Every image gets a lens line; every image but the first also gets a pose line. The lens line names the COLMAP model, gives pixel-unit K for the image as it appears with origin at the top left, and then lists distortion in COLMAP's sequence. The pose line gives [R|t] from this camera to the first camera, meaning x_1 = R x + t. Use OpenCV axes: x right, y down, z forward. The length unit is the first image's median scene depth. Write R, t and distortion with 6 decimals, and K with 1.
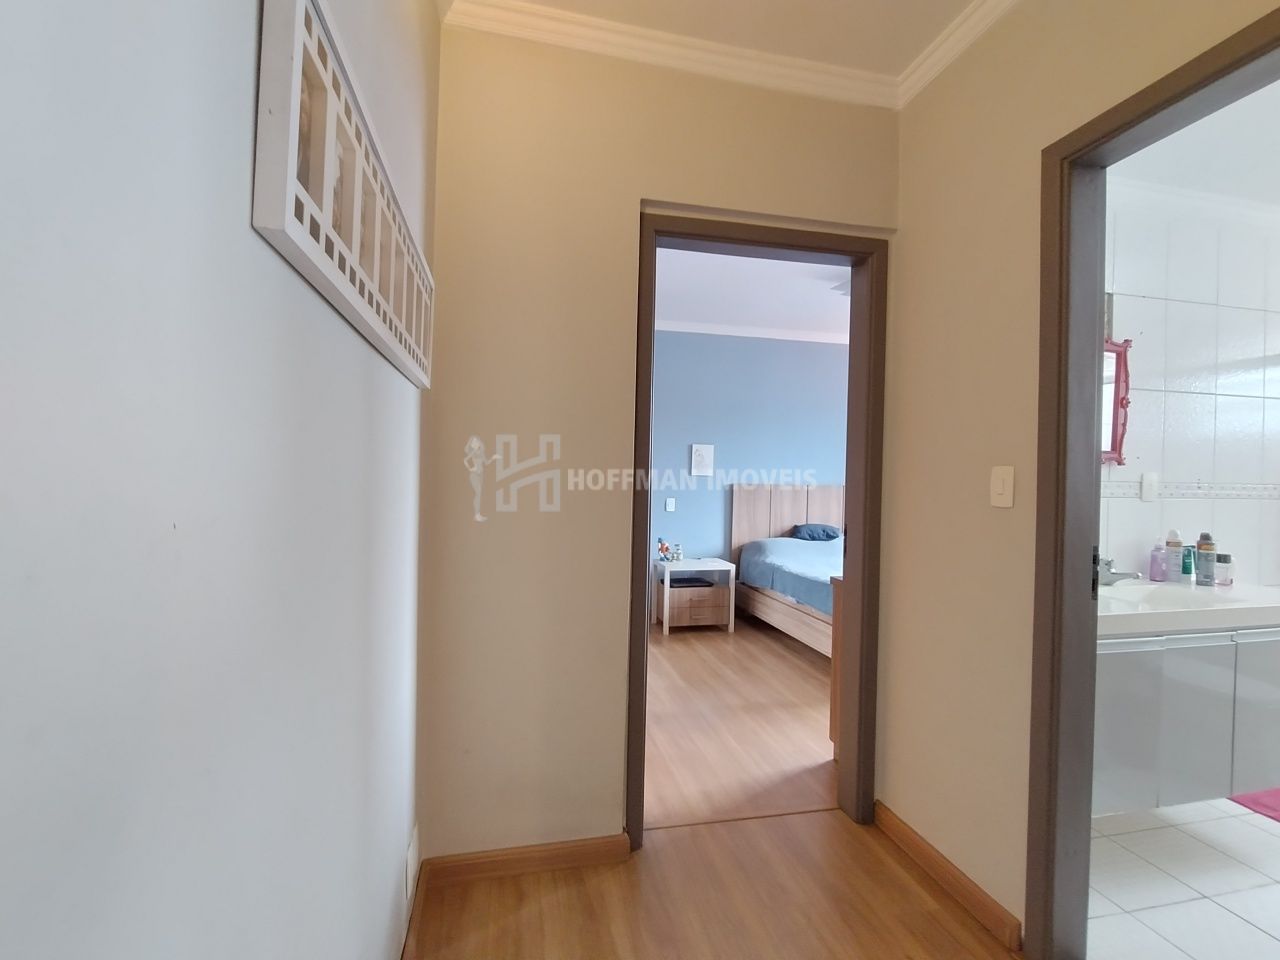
lens RADIAL K [[582.8, 0, 645.5], [0, 582.8, 482.1], [0, 0, 1]] dist [0.001709, -0.000052]
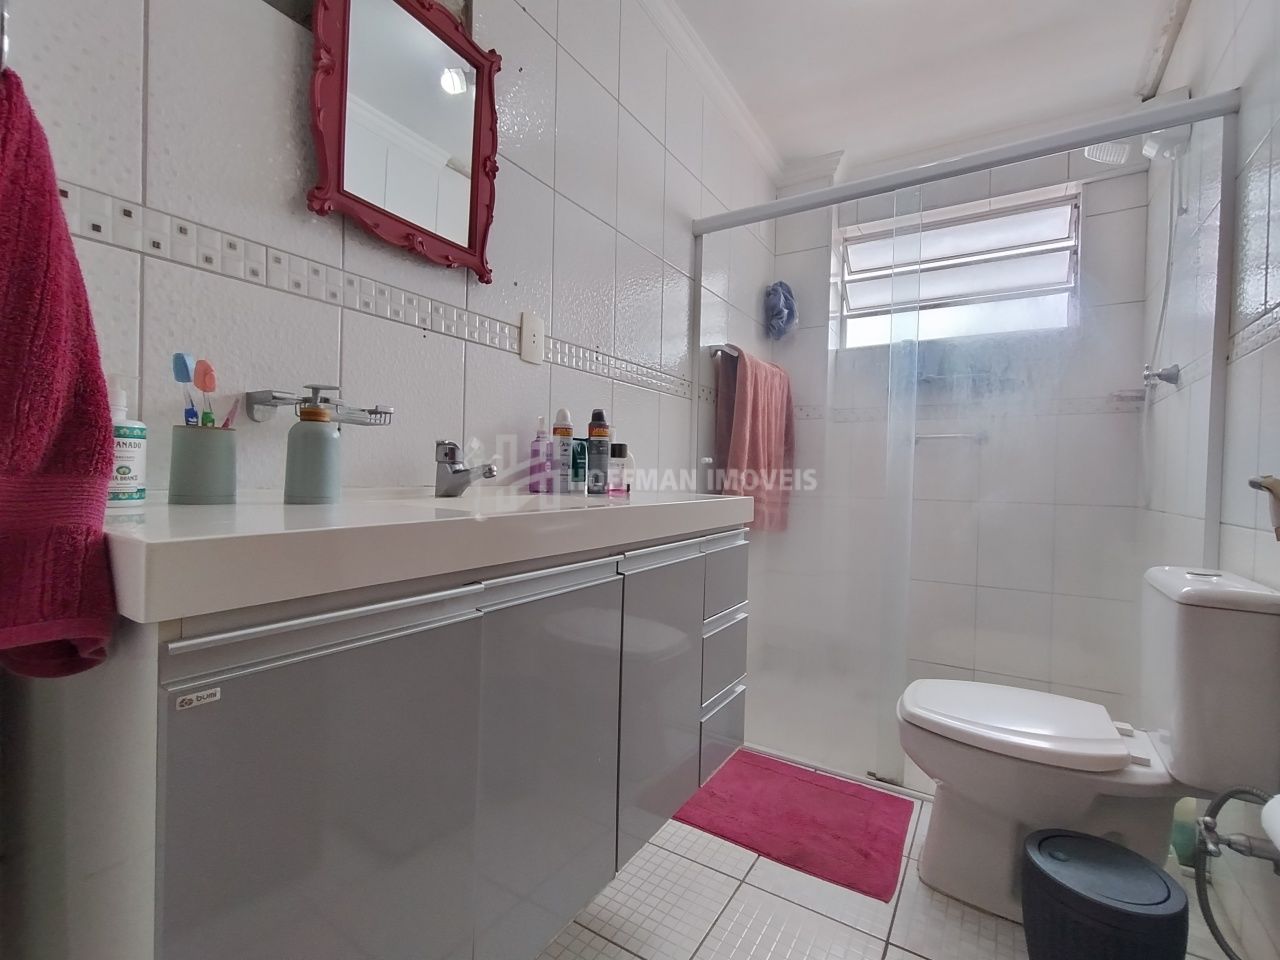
lens RADIAL K [[582.8, 0, 645.5], [0, 582.8, 482.1], [0, 0, 1]] dist [0.001709, -0.000052]
pose [[0.707963, -0.014310, 0.706104, 0.533824], [-0.008495, 0.999550, 0.028774, 0.143061], [-0.706198, -0.026369, 0.707523, 0.500619]]
